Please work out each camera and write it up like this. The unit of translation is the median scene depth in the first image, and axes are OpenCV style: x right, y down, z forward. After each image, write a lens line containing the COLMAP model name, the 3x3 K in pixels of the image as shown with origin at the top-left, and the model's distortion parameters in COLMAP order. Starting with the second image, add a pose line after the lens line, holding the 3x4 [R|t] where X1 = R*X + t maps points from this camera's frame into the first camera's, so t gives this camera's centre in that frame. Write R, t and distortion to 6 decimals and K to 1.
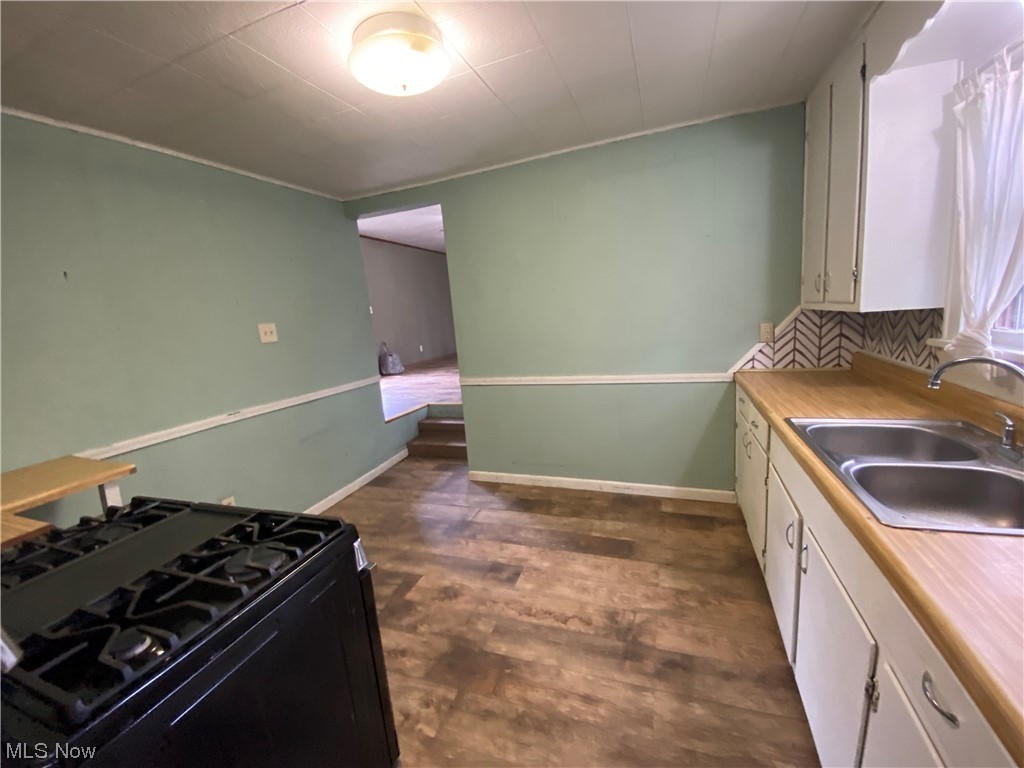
lens RADIAL K [[420.7, 0, 512.0], [0, 420.7, 384.0], [0, 0, 1]] dist [-0.002979, -0.000364]
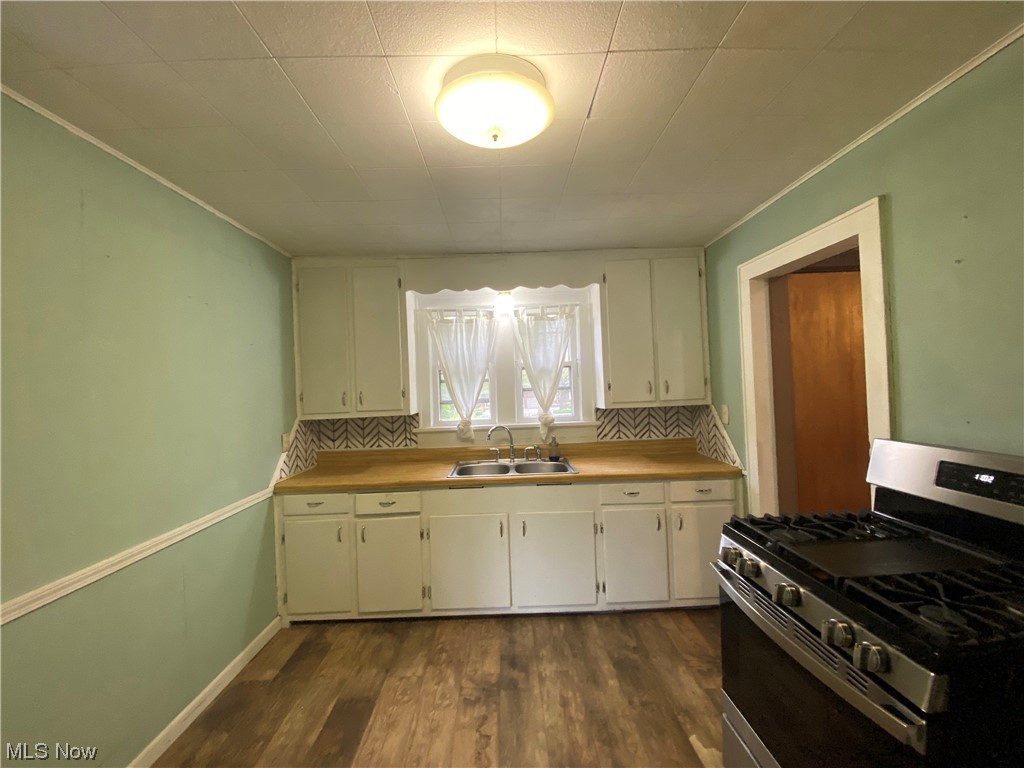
lens RADIAL K [[420.7, 0, 512.0], [0, 420.7, 384.0], [0, 0, 1]] dist [-0.002979, -0.000364]
pose [[-0.354598, 0.088906, 0.930783, -0.816554], [0.228961, 0.973419, -0.005752, -0.172352], [-0.906552, 0.211073, -0.365528, 1.117553]]
